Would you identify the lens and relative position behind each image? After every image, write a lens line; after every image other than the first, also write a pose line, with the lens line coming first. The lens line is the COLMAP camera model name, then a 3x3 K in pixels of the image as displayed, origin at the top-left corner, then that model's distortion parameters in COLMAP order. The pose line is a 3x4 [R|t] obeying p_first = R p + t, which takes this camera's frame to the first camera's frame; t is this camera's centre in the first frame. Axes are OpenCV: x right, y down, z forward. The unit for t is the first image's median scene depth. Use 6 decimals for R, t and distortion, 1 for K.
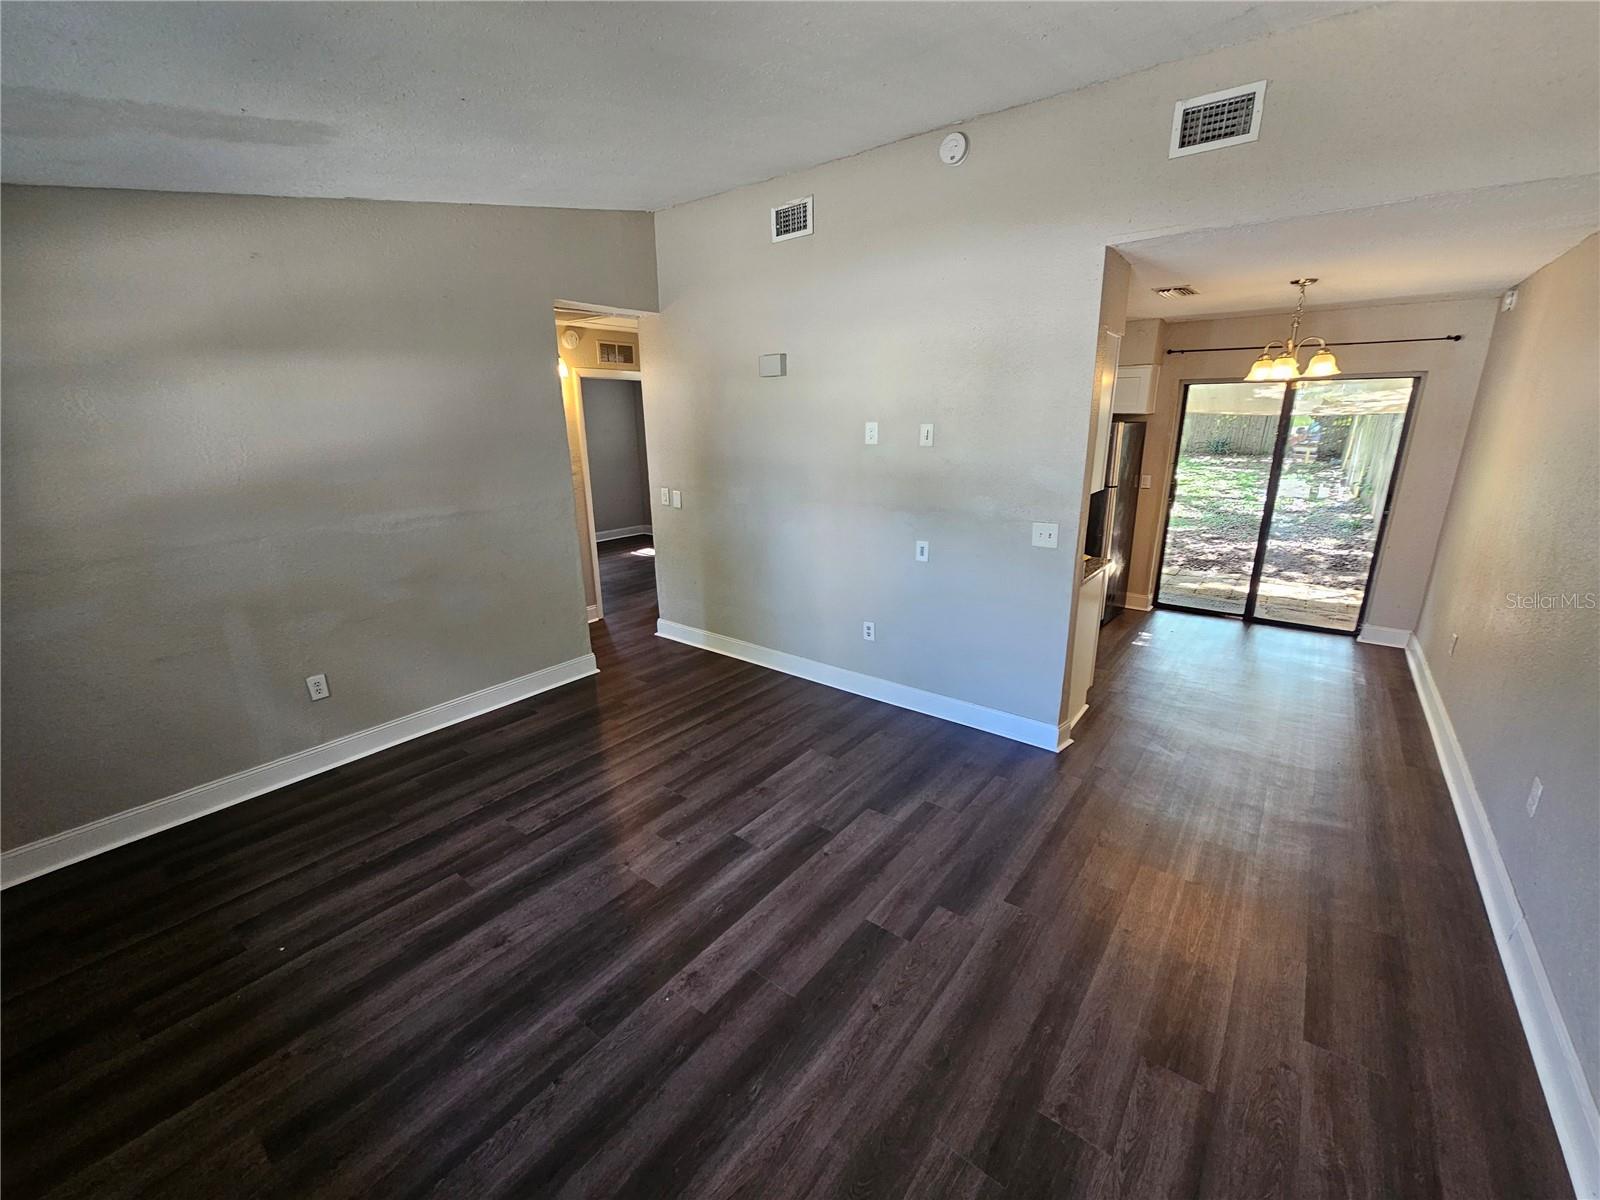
lens RADIAL K [[654.4, 0, 789.4], [0, 654.4, 600.3], [0, 0, 1]] dist [-0.002579, 0.000706]
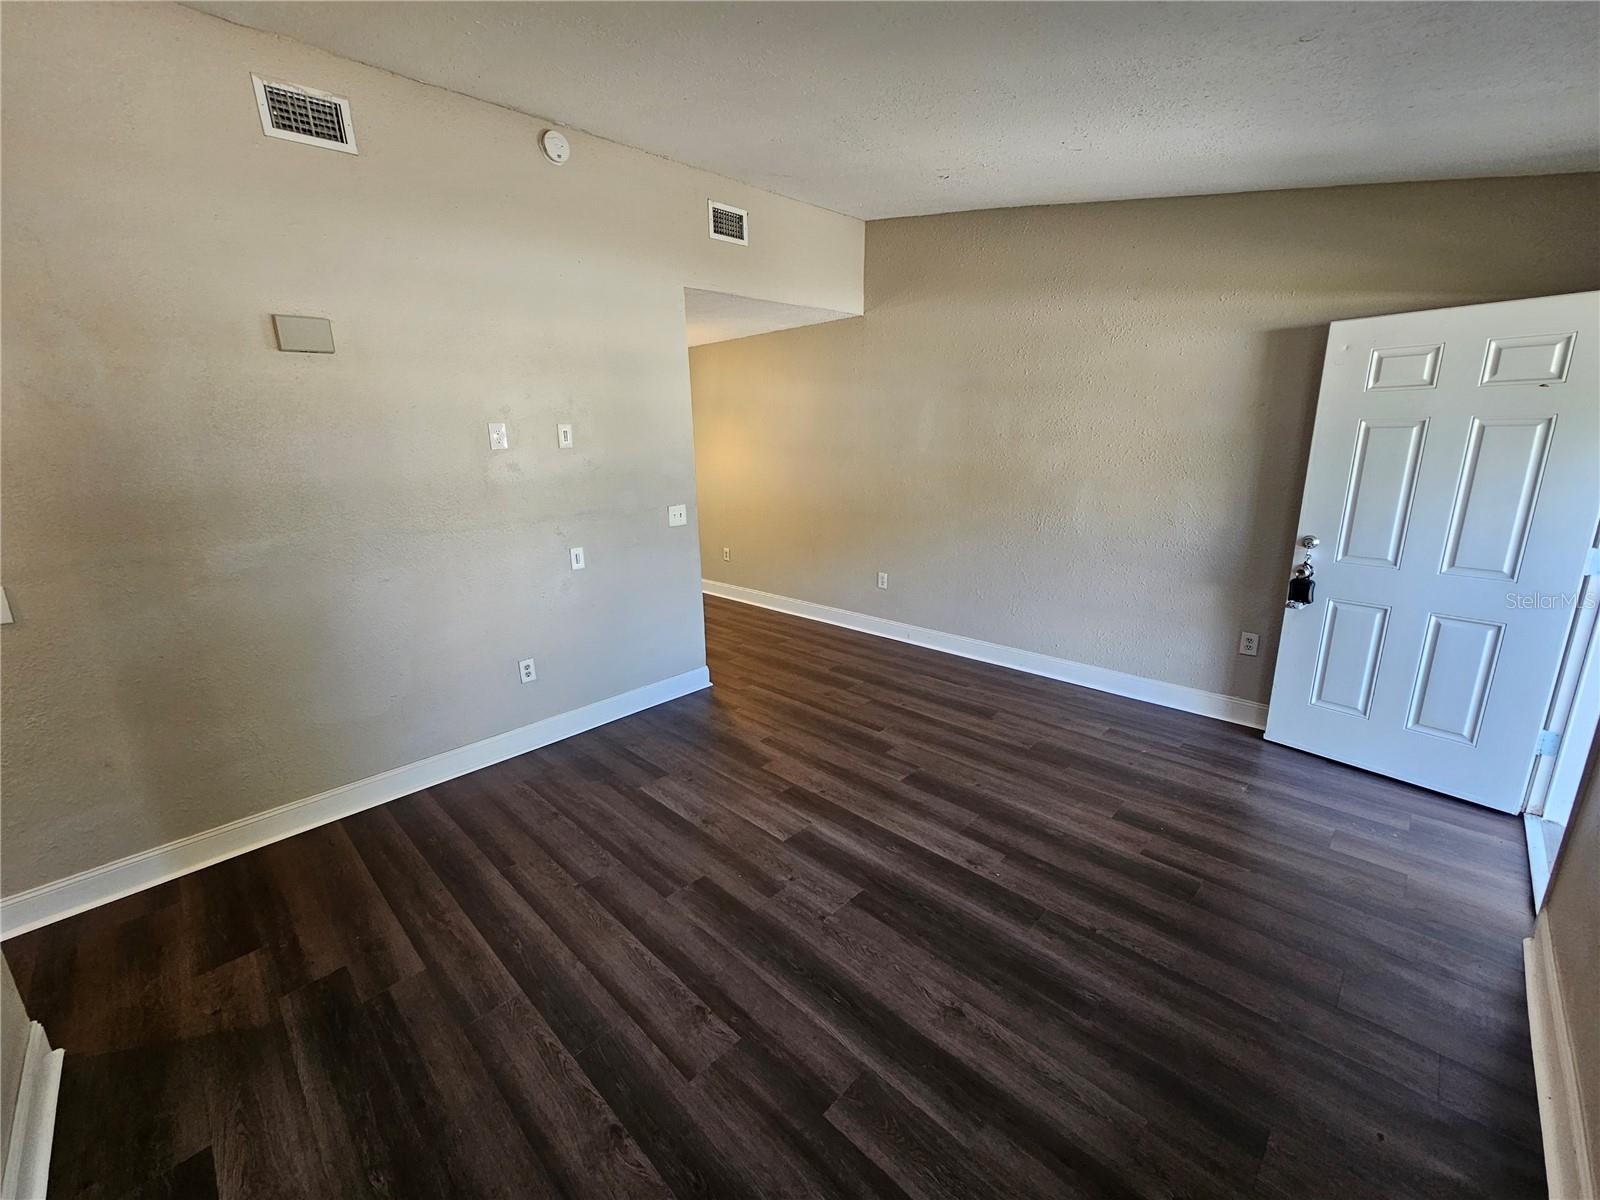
lens RADIAL K [[654.4, 0, 788.0], [0, 654.4, 600.0], [0, 0, 1]] dist [-0.002579, 0.000706]
pose [[0.117455, -0.243379, 0.962793, -1.022964], [0.297246, 0.933672, 0.199755, -0.173779], [-0.947549, 0.262724, 0.182008, 0.819999]]
